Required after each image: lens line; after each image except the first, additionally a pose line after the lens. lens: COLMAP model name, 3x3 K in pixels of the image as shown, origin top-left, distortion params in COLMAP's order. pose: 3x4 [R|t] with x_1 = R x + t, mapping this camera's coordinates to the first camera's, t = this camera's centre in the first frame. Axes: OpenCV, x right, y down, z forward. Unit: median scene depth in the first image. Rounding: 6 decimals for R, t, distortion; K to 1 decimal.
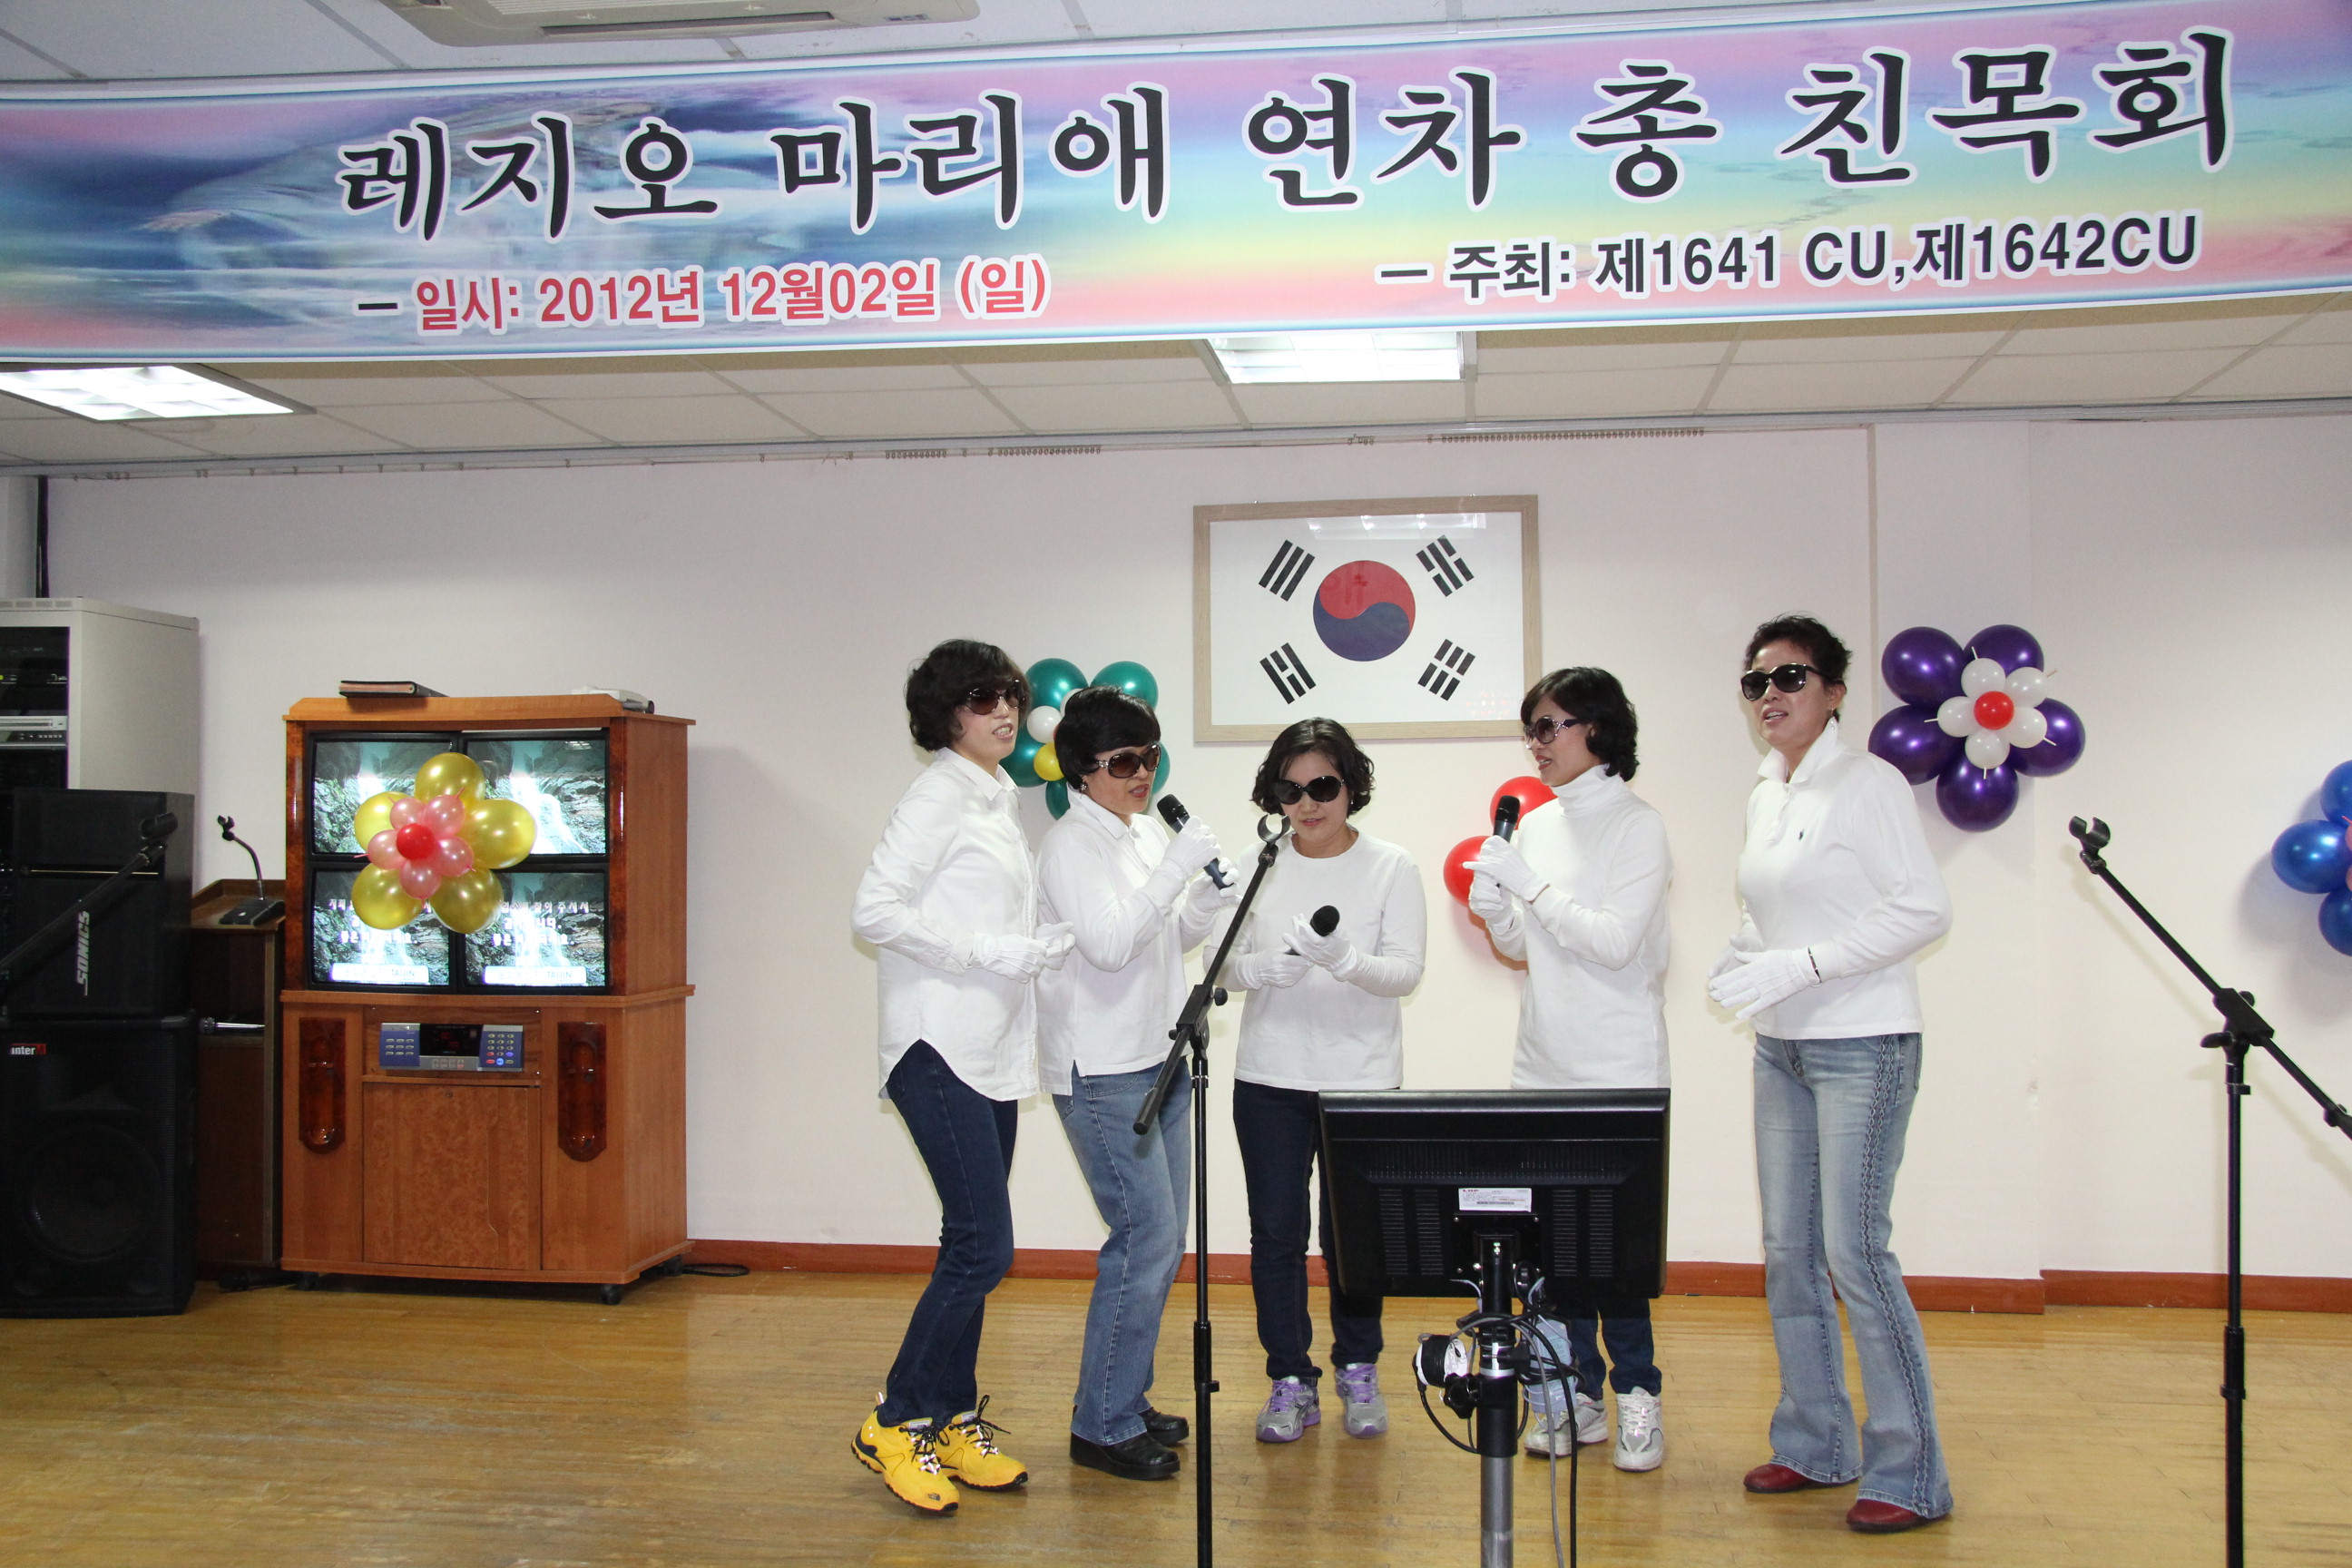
lens RADIAL K [[2328.2, 0, 1147.8], [0, 2328.2, 835.7], [0, 0, 1]] dist [-0.115303, 0.285623]
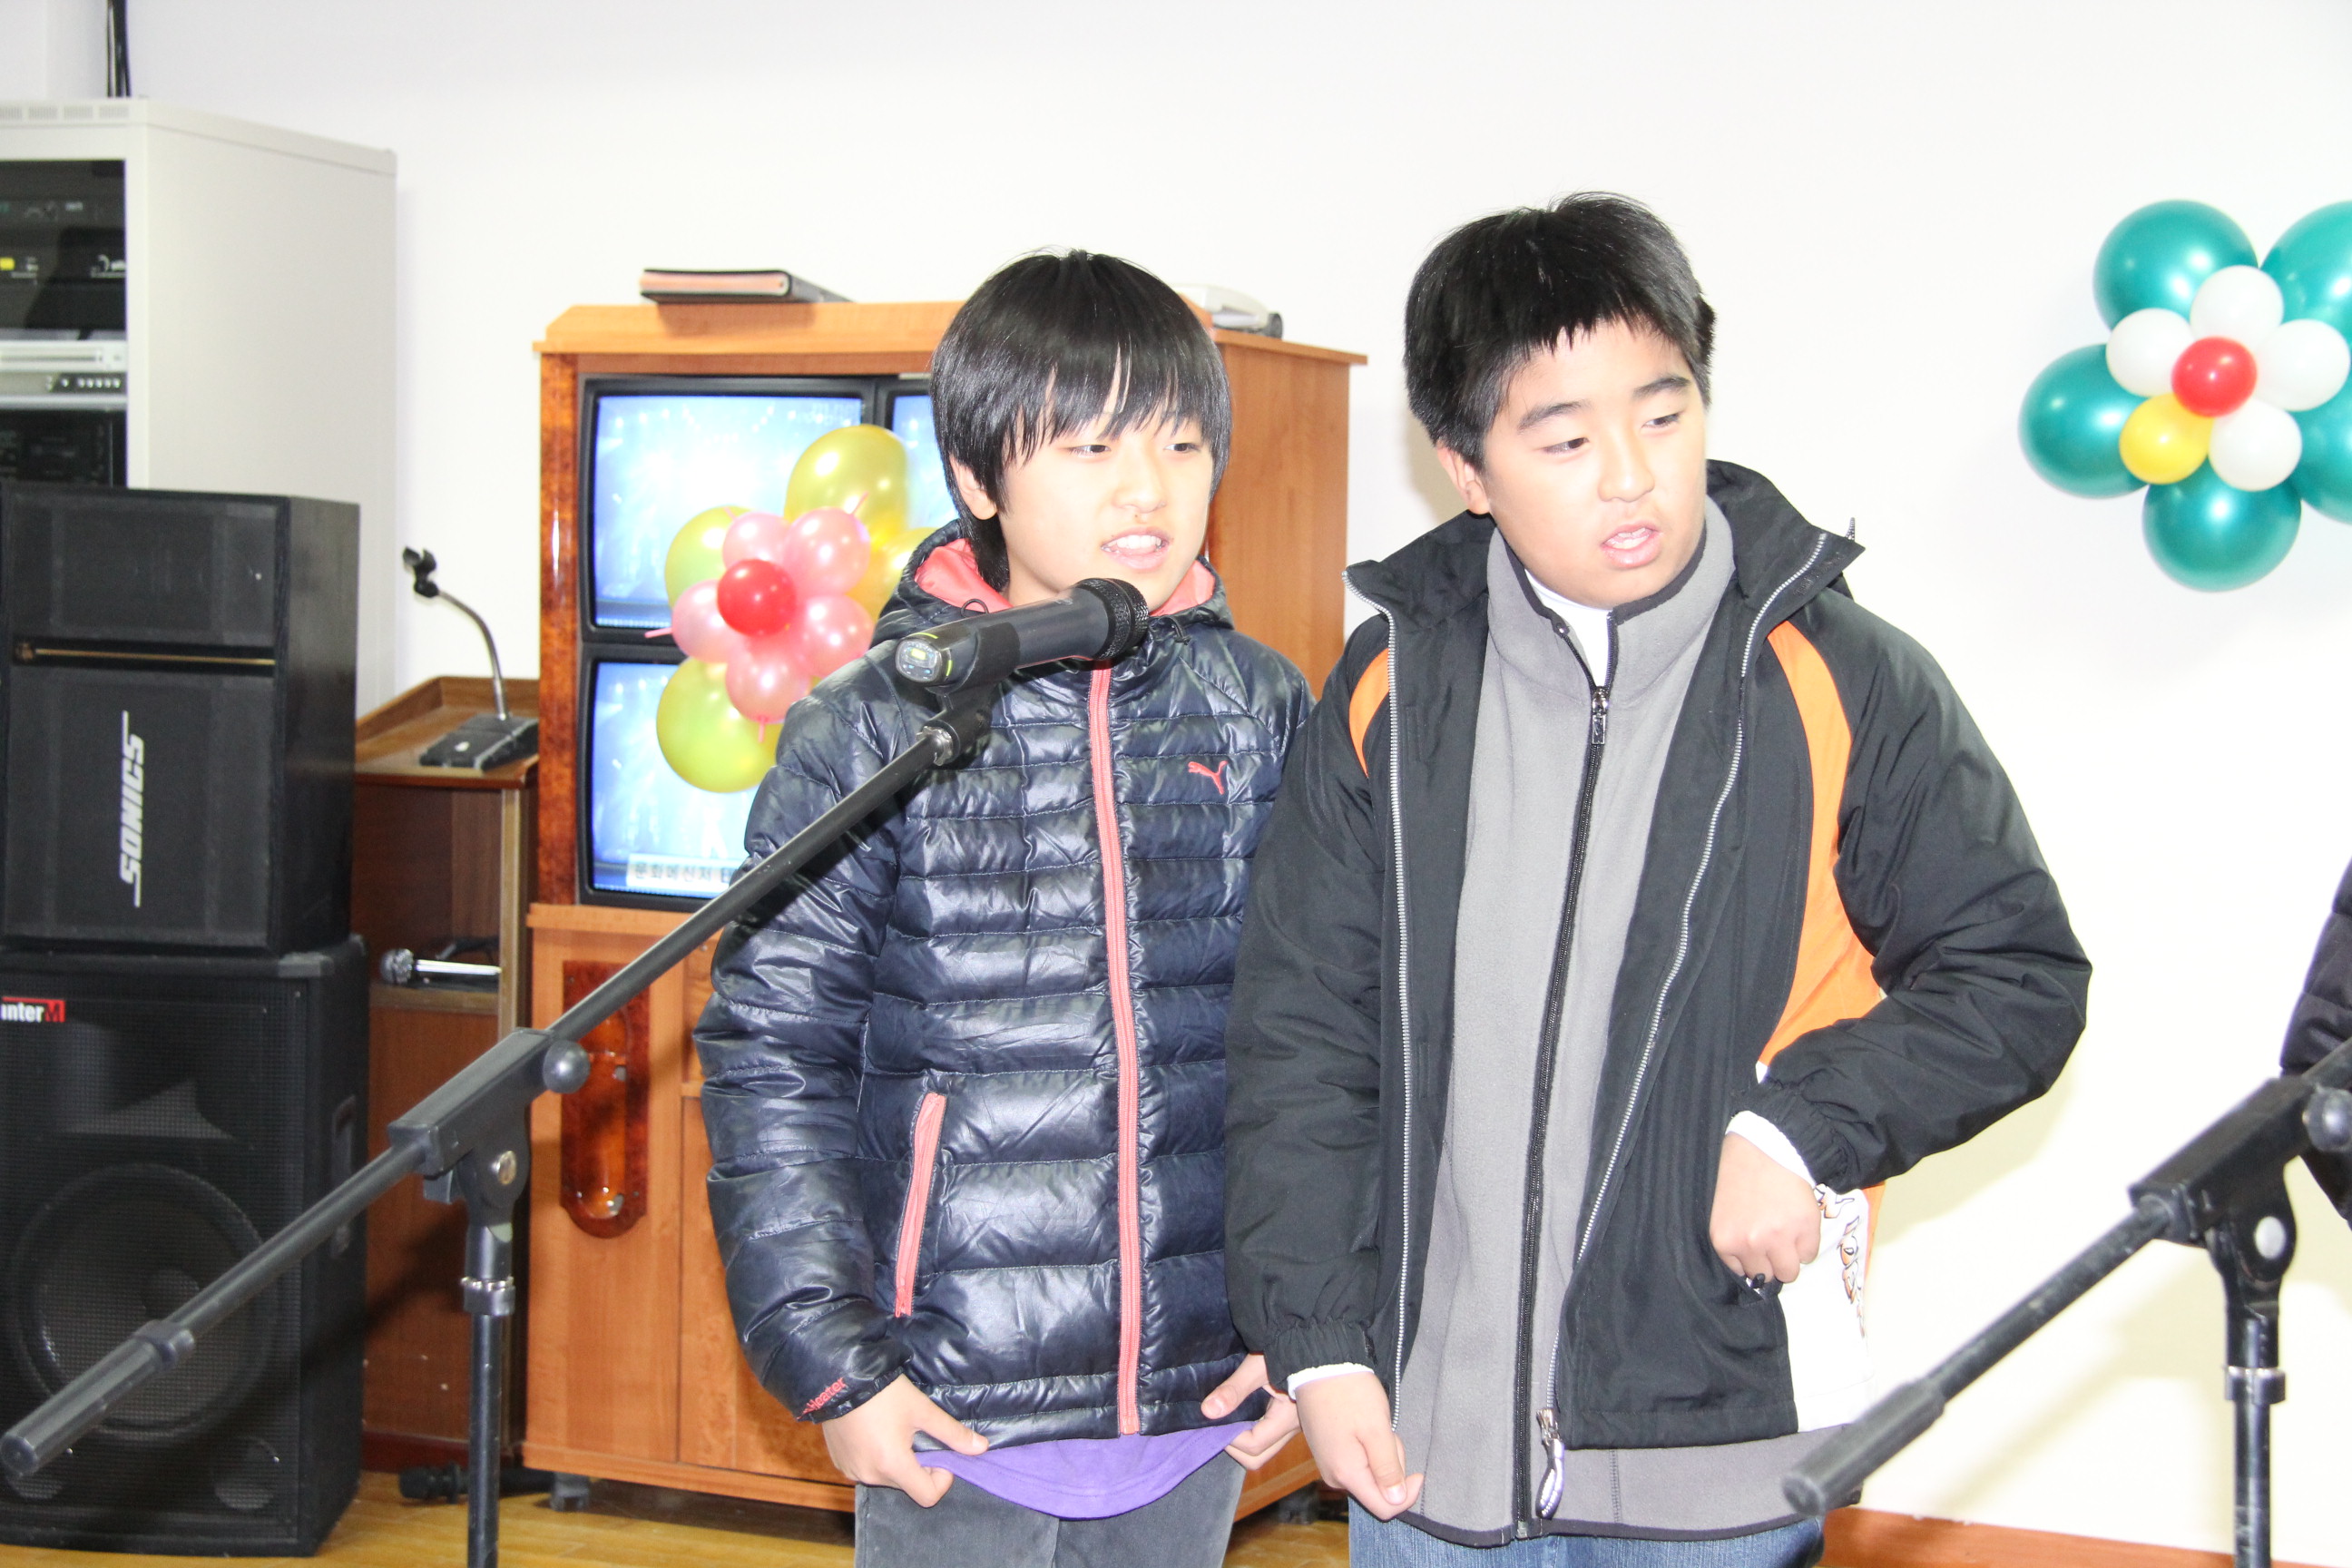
lens RADIAL K [[3857.1, 0, 1153.2], [0, 3857.1, 845.0], [0, 0, 1]] dist [0.161364, 0.247059]
pose [[0.964710, 0.027623, -0.261863, -0.049993], [-0.011927, 0.998045, 0.061343, 0.003034], [0.263046, -0.056055, 0.963154, 0.386566]]
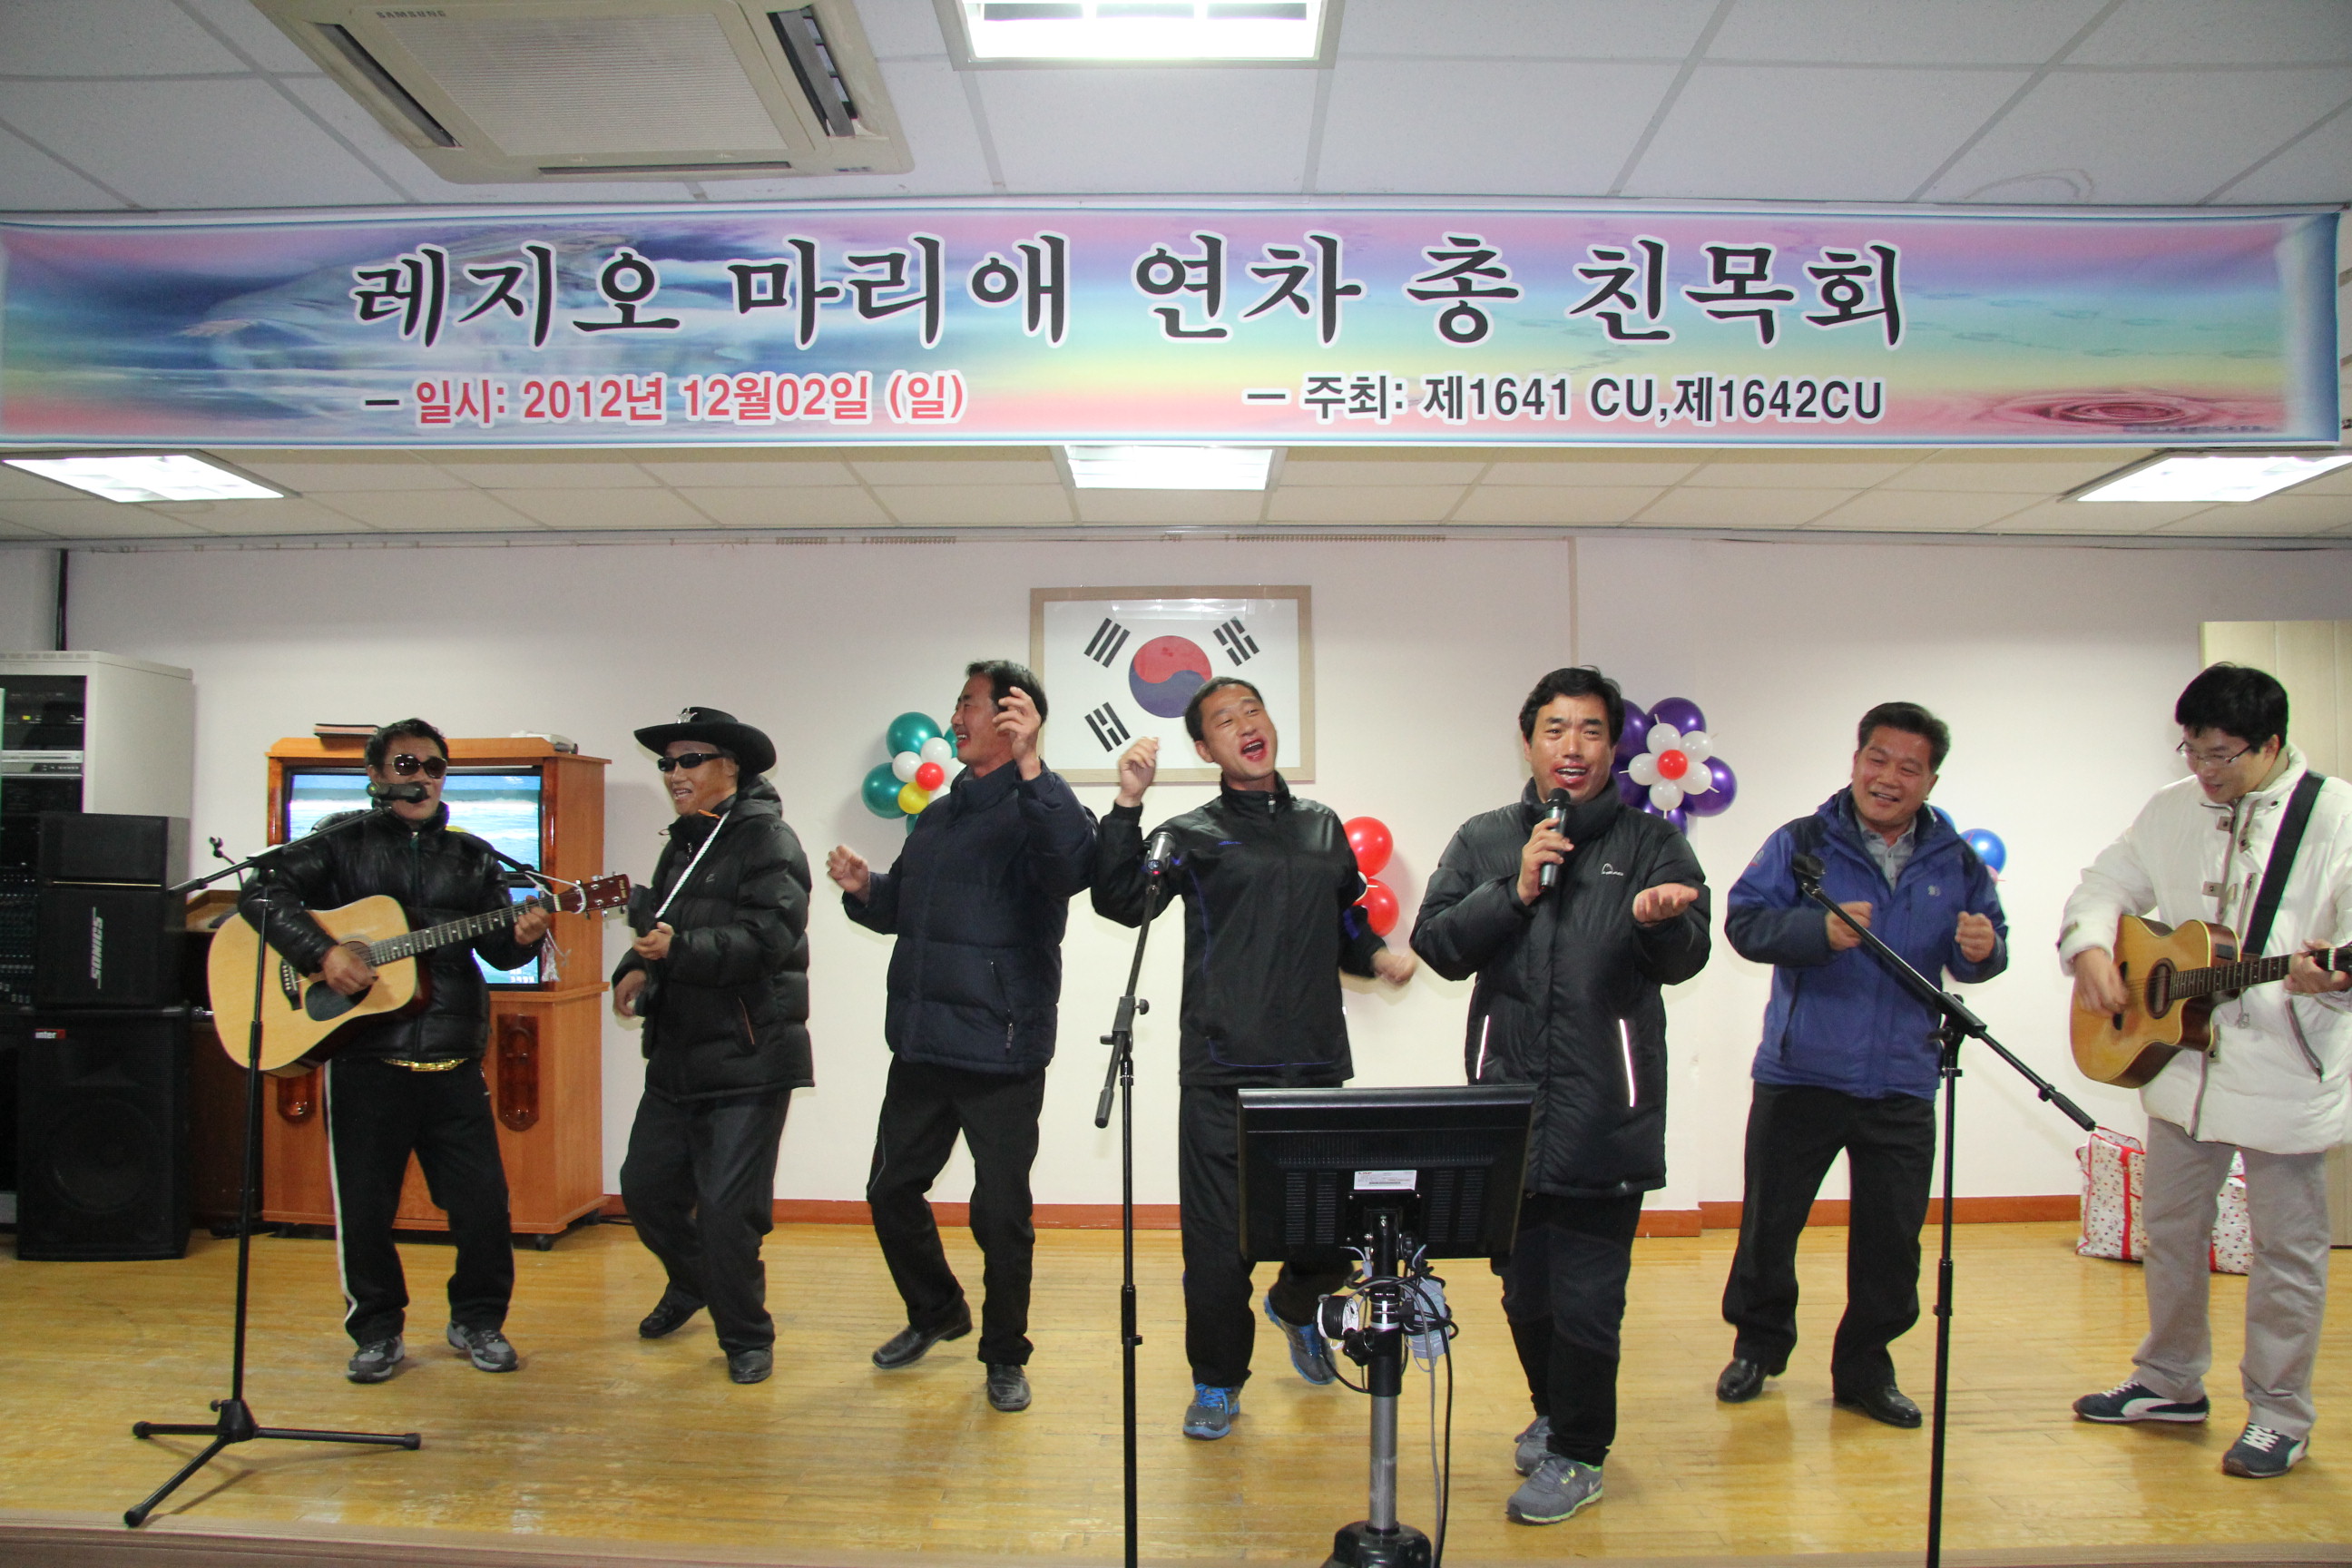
lens RADIAL K [[1830.7, 0, 1154.1], [0, 1830.7, 833.7], [0, 0, 1]] dist [-0.181371, 0.137304]
pose [[0.992131, 0.007016, 0.125007, -0.059465], [-0.005712, 0.999926, -0.010787, -0.005746], [-0.125074, 0.009988, 0.992097, 0.074293]]
